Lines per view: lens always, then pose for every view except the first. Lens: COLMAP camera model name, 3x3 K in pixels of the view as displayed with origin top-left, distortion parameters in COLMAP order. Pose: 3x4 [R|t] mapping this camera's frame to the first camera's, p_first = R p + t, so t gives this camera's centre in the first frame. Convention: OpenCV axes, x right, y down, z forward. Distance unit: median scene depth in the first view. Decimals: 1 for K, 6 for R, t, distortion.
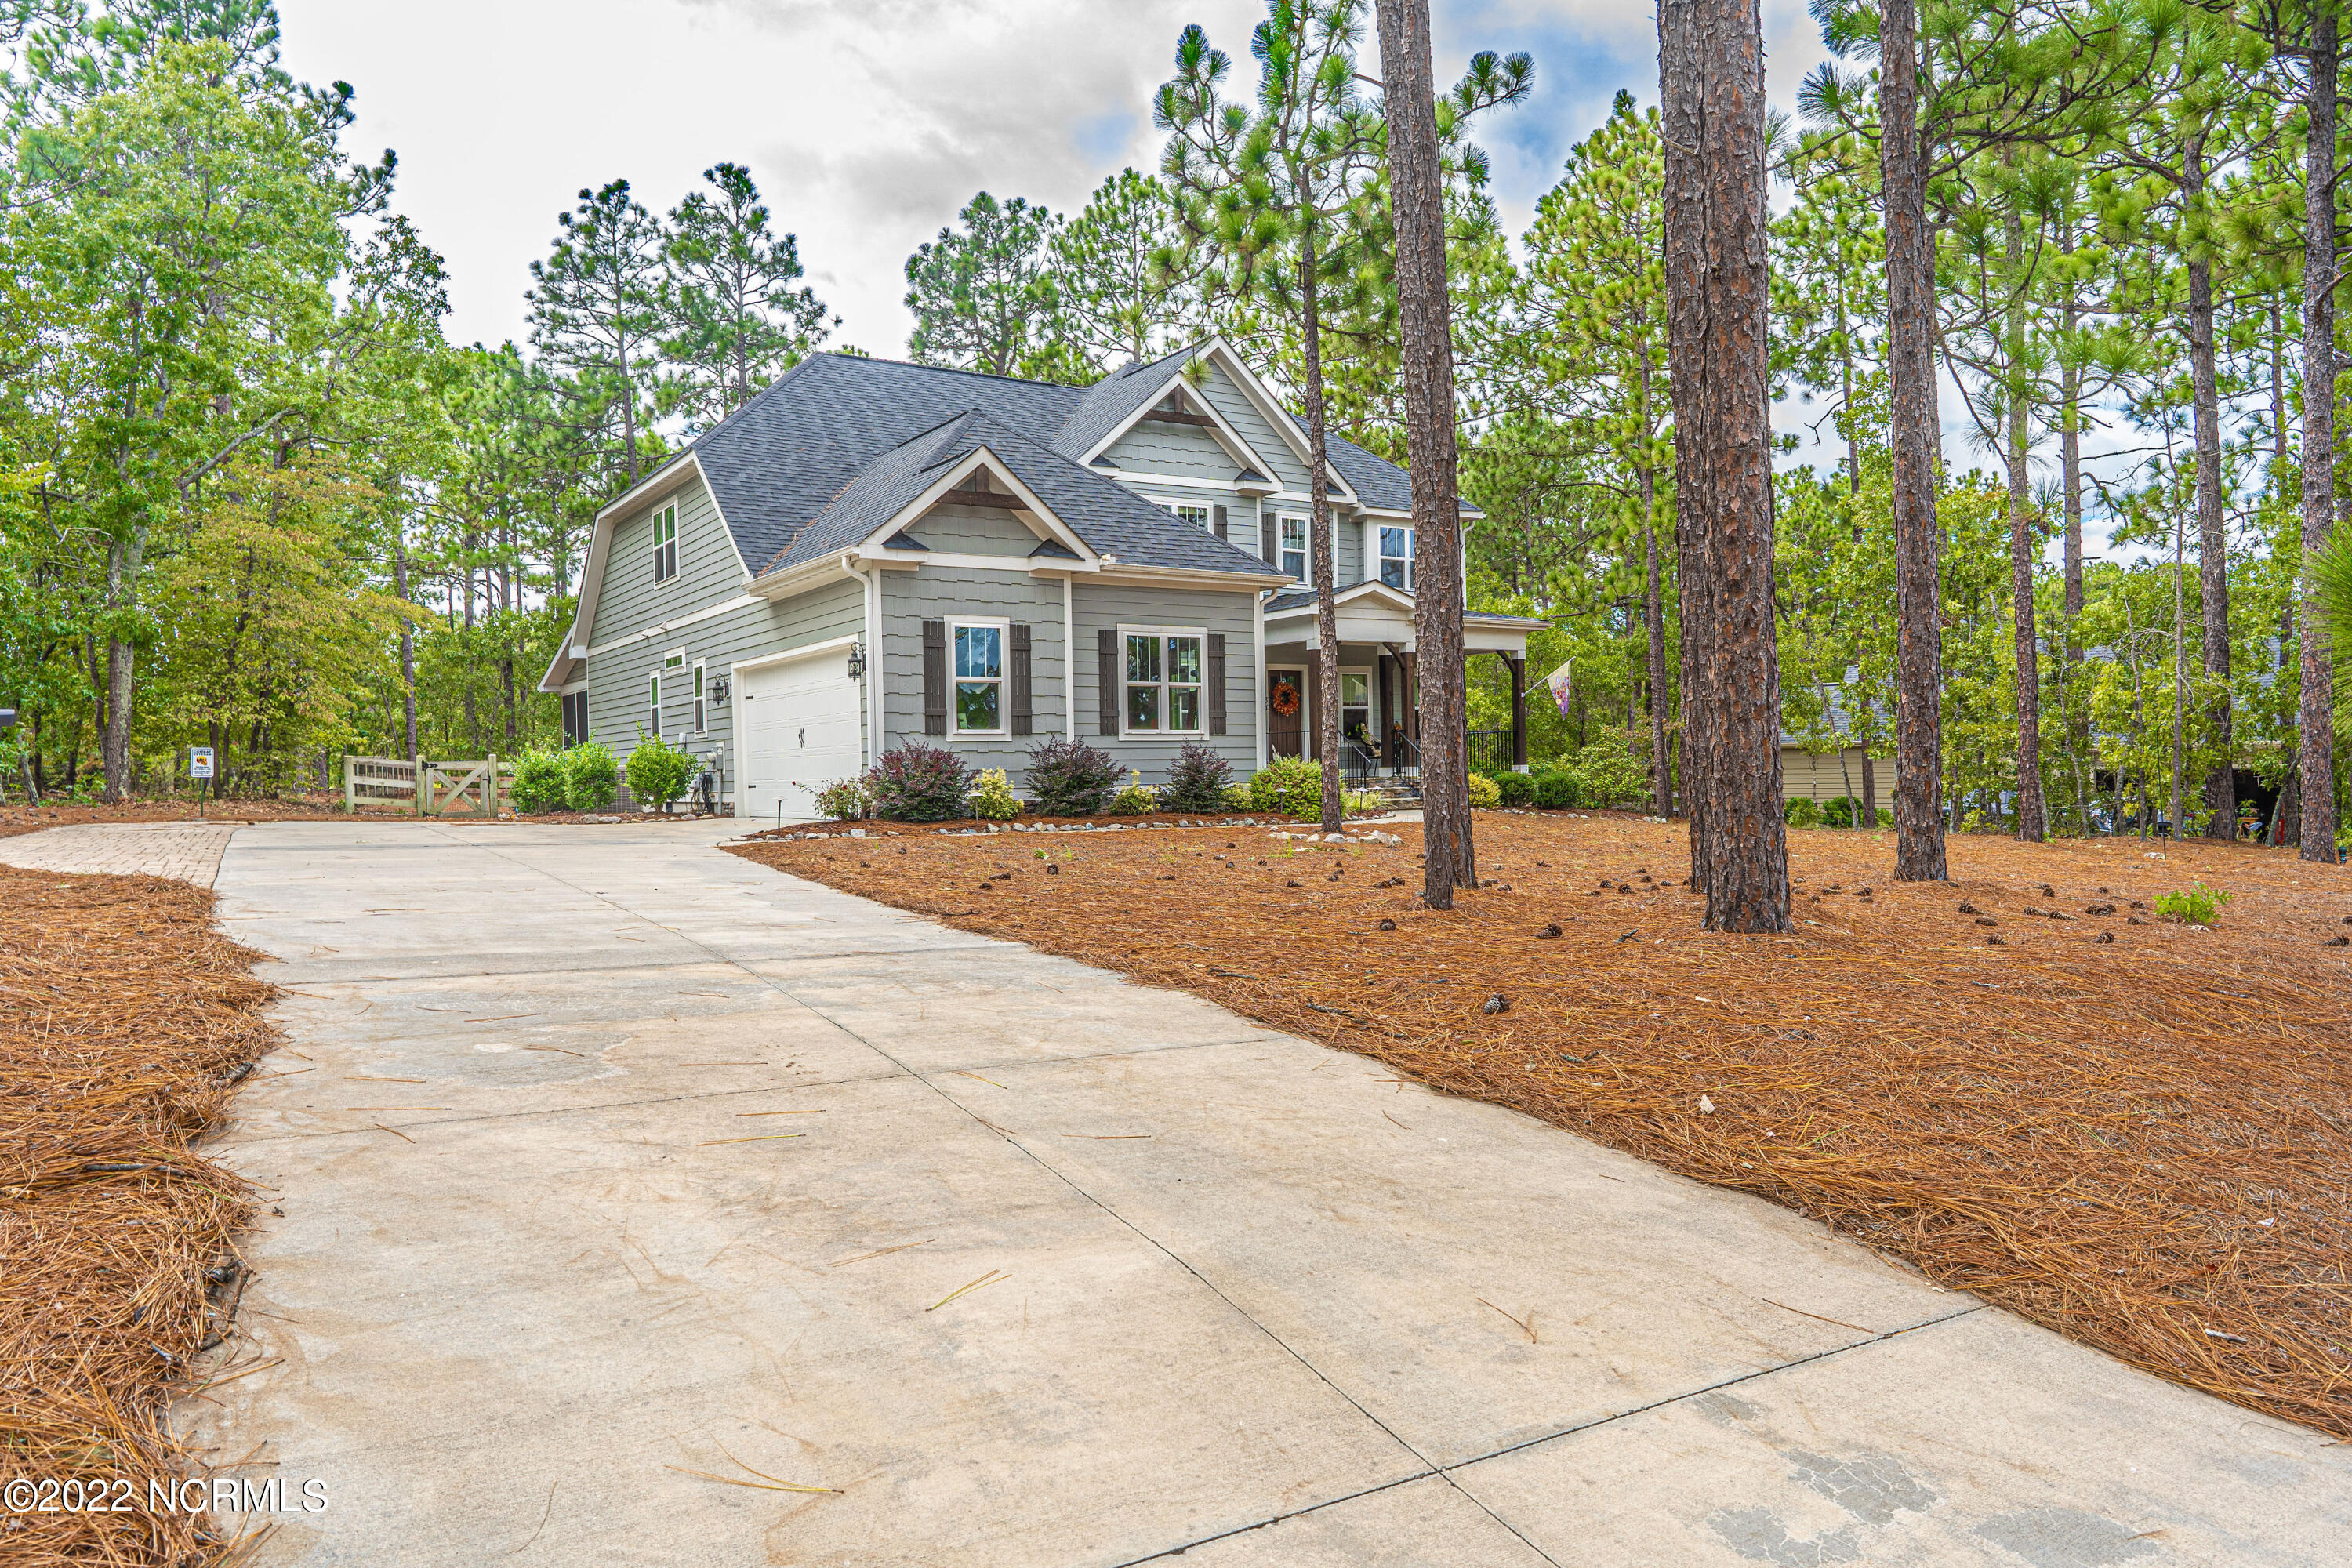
lens RADIAL K [[1616.3, 0, 1176.0], [0, 1616.3, 784.0], [0, 0, 1]] dist [0.035256, 0.001347]
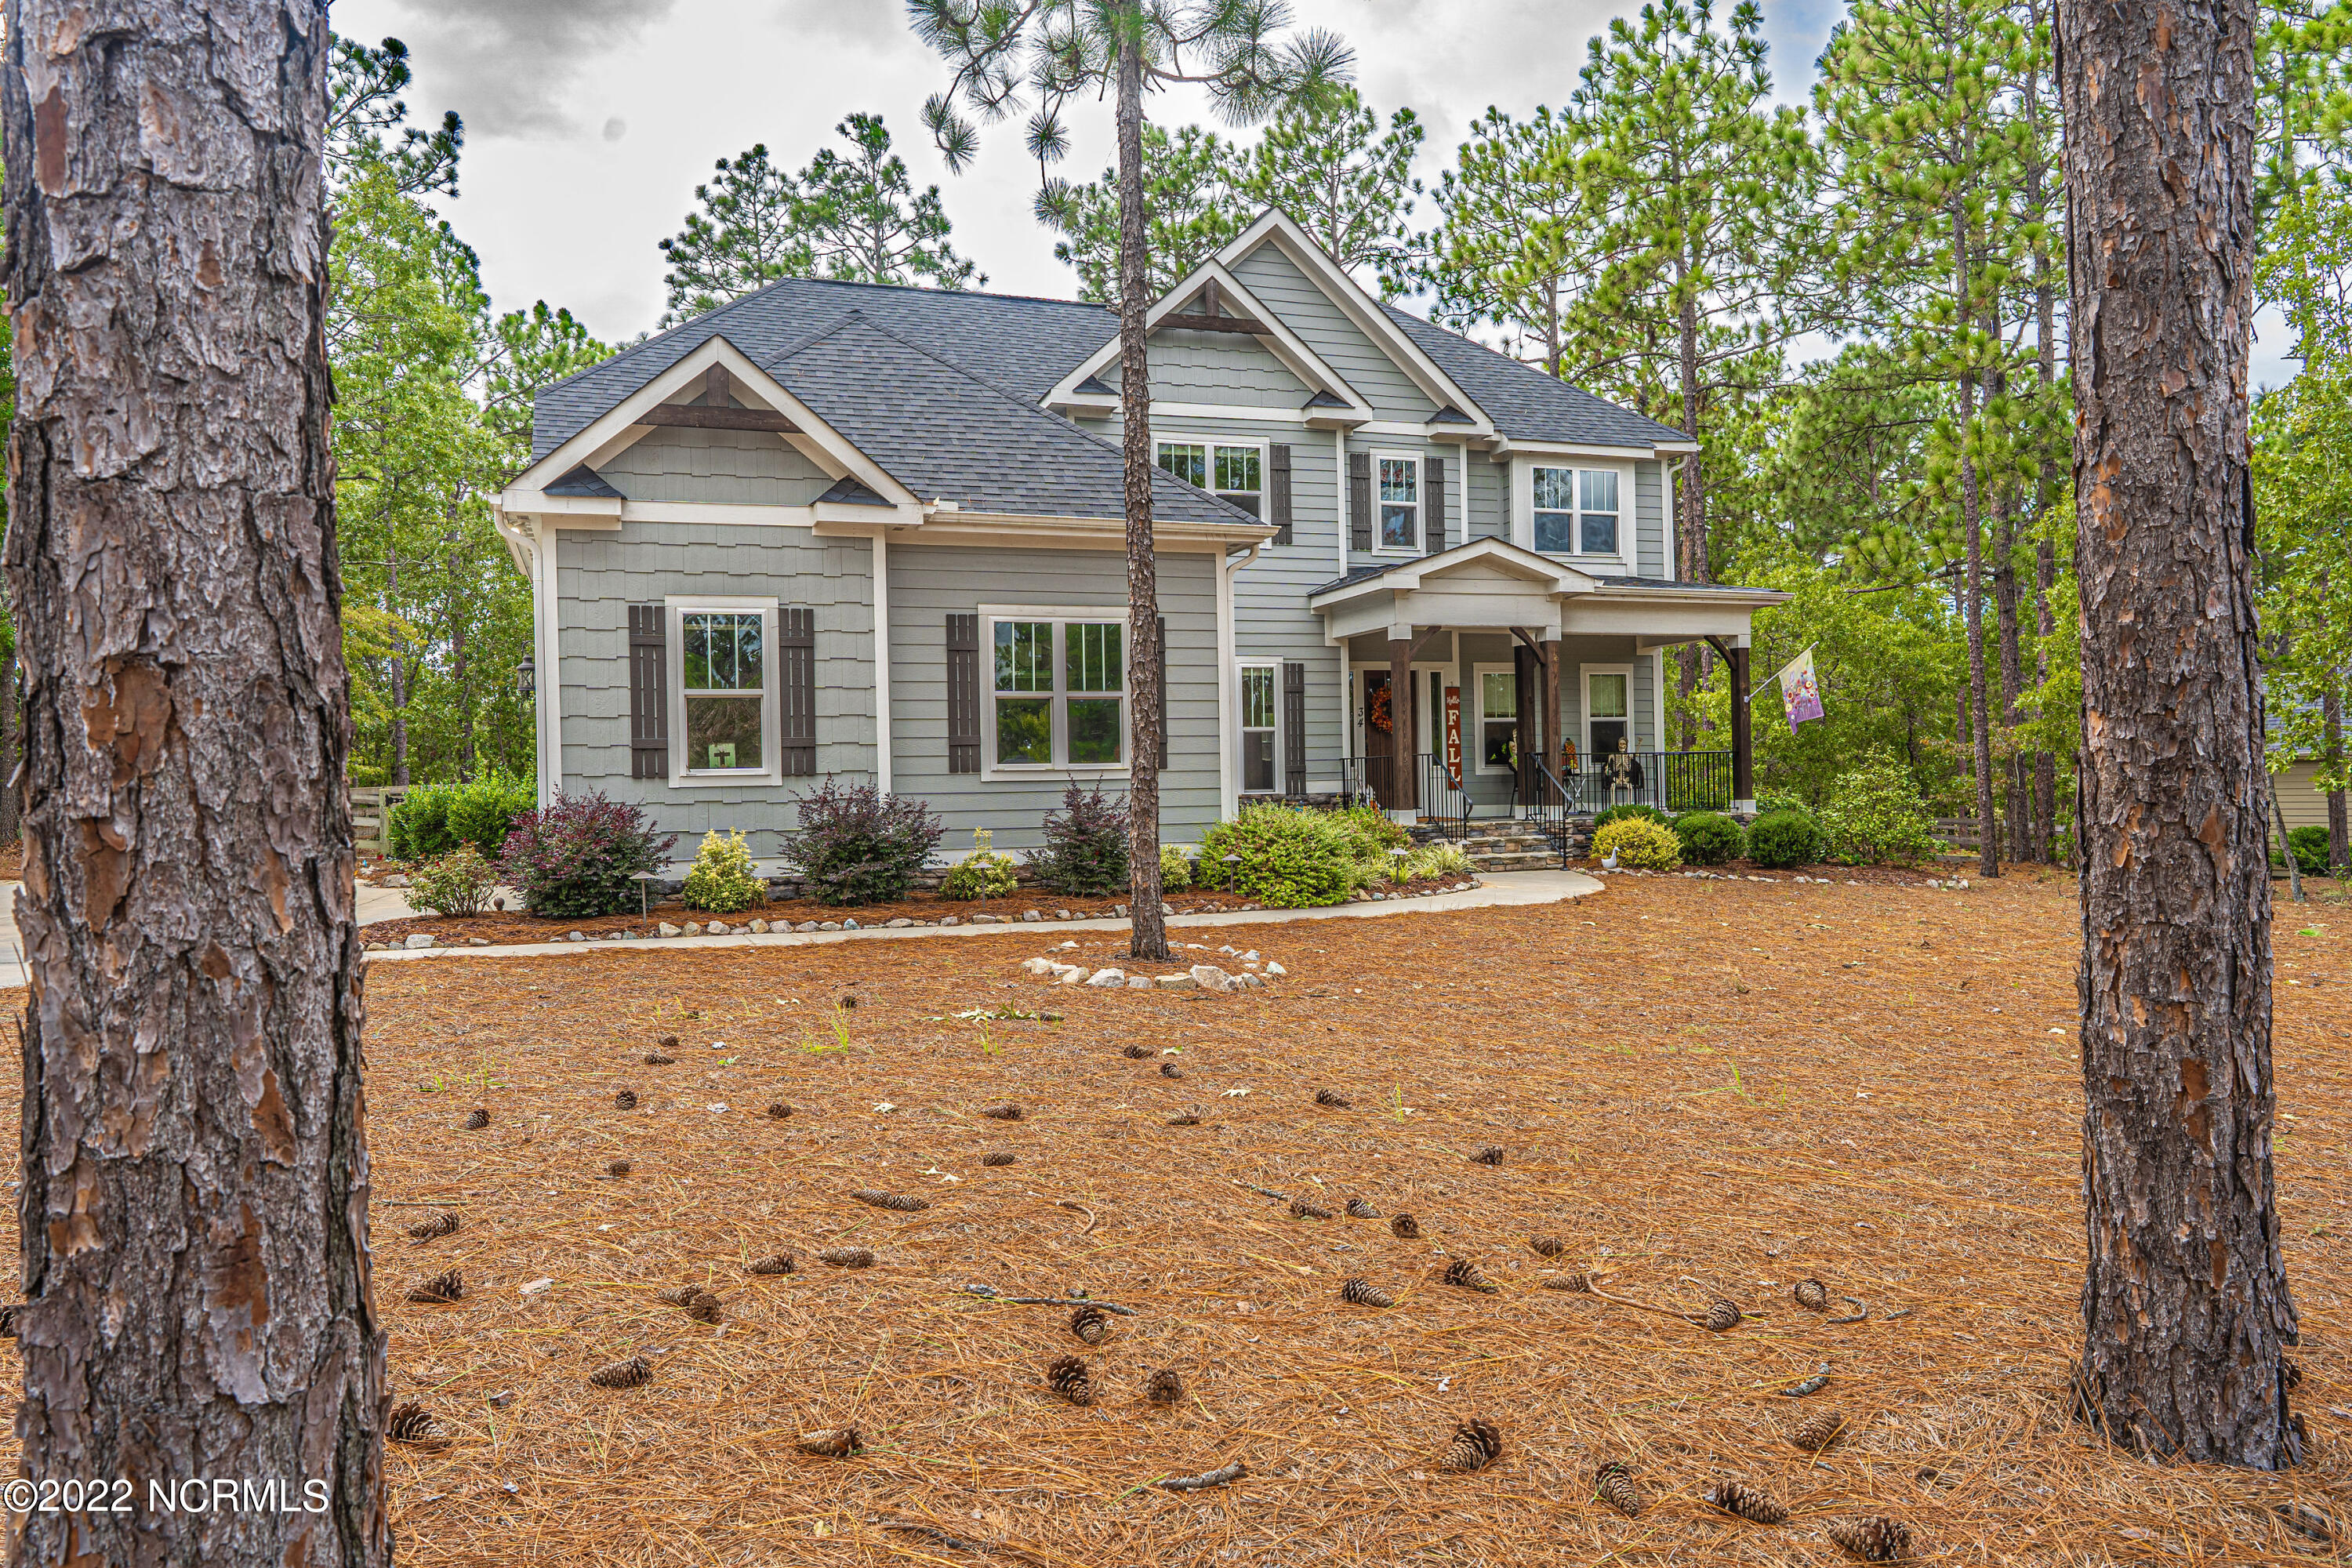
lens RADIAL K [[1601.1, 0, 1153.5], [0, 1601.1, 782.8], [0, 0, 1]] dist [0.009631, 0.000414]
pose [[0.969166, -0.000203, -0.246409, 0.152467], [-0.000320, 0.999998, -0.002081, -0.019480], [0.246409, 0.002096, 0.969164, 0.300151]]
